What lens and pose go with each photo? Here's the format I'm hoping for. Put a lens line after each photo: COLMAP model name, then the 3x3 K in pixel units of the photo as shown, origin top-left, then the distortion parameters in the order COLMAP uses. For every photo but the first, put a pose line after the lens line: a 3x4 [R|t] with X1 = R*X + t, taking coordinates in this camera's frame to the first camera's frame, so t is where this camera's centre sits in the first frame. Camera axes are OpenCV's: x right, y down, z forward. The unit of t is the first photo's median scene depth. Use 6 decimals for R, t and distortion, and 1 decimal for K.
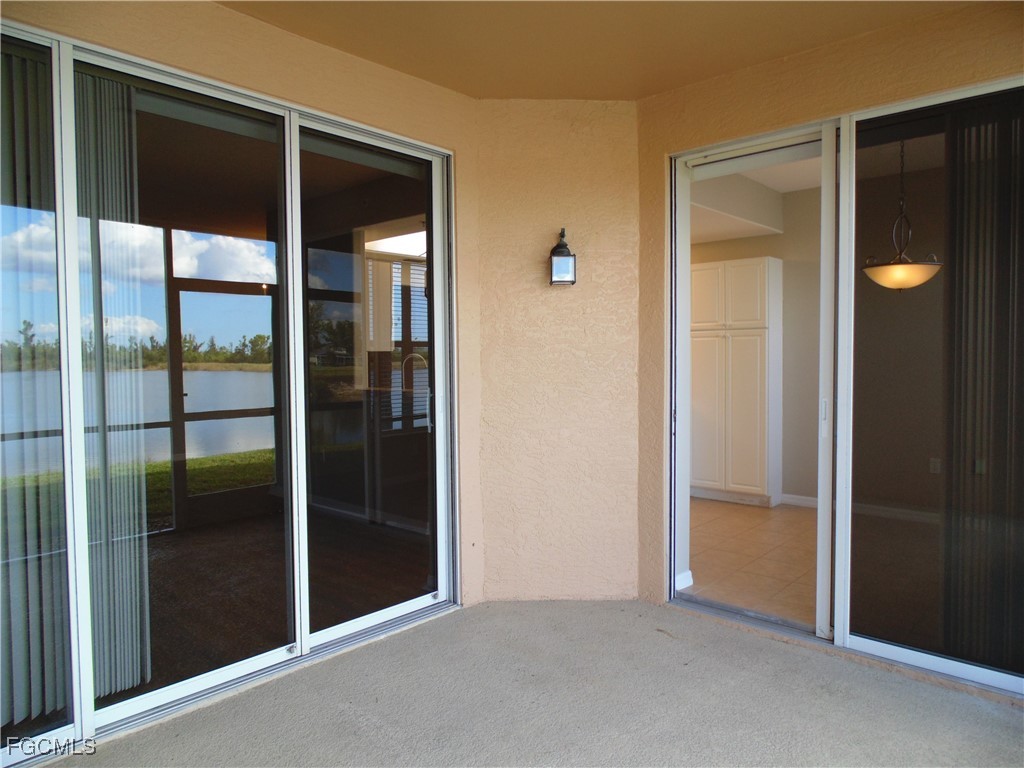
lens RADIAL K [[686.6, 0, 513.5], [0, 686.6, 383.1], [0, 0, 1]] dist [-0.022478, -0.002738]
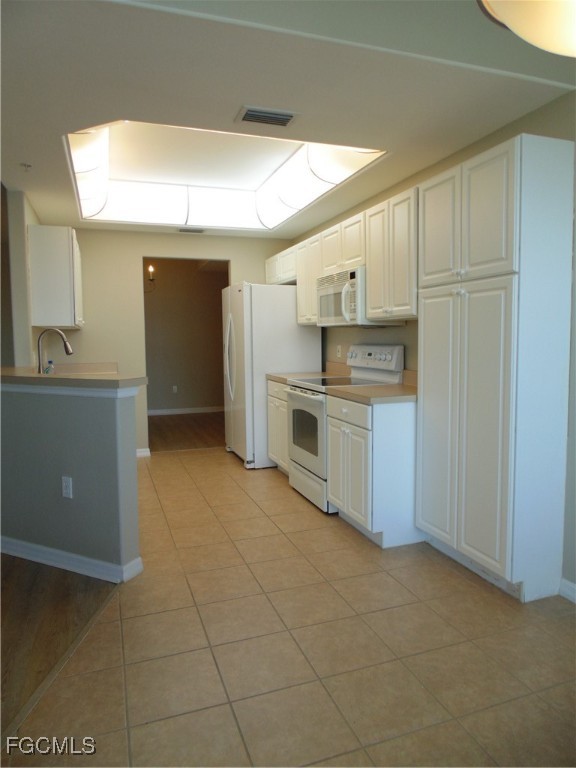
lens RADIAL K [[514.9, 0, 287.1], [0, 514.9, 380.9], [0, 0, 1]] dist [-0.022478, -0.002738]
pose [[0.878055, 0.032229, -0.477474, 0.393001], [-0.006847, 0.998474, 0.054806, -0.017401], [0.478511, -0.044853, 0.876935, 0.548281]]
